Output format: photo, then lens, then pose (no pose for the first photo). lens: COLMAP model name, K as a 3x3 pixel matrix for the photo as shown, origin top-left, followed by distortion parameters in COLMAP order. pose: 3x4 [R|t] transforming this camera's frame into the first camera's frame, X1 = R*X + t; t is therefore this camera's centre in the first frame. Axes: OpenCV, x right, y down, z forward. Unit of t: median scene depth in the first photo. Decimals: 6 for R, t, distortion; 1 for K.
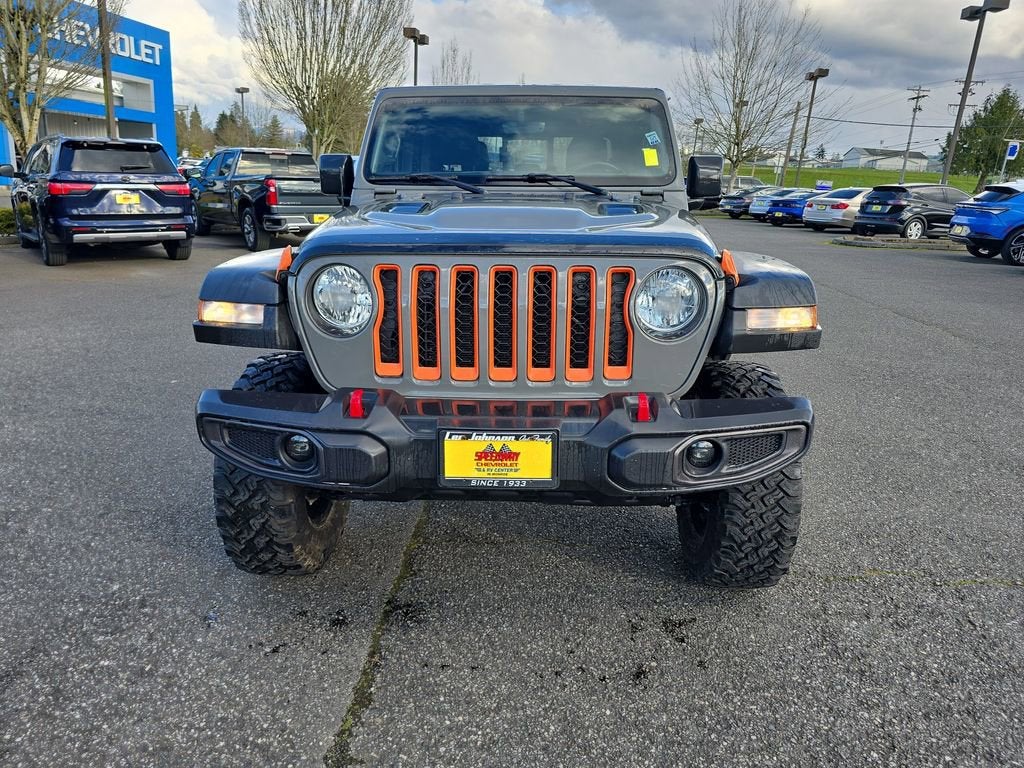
lens RADIAL K [[710.7, 0, 522.8], [0, 710.7, 356.4], [0, 0, 1]] dist [0.075047, -0.069387]
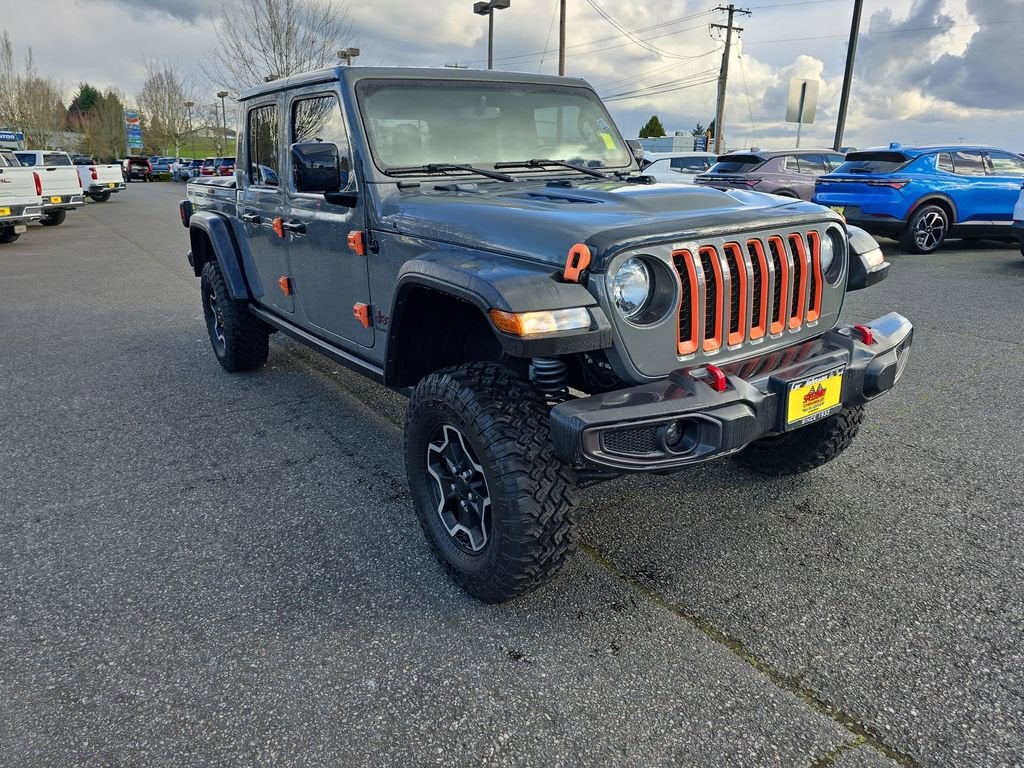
lens RADIAL K [[710.7, 0, 522.8], [0, 710.7, 356.4], [0, 0, 1]] dist [0.075047, -0.069387]
pose [[0.795755, -0.194031, 0.573695, -0.866348], [0.175930, 0.980498, 0.087589, -0.091227], [-0.579502, 0.031231, 0.814372, 0.231688]]
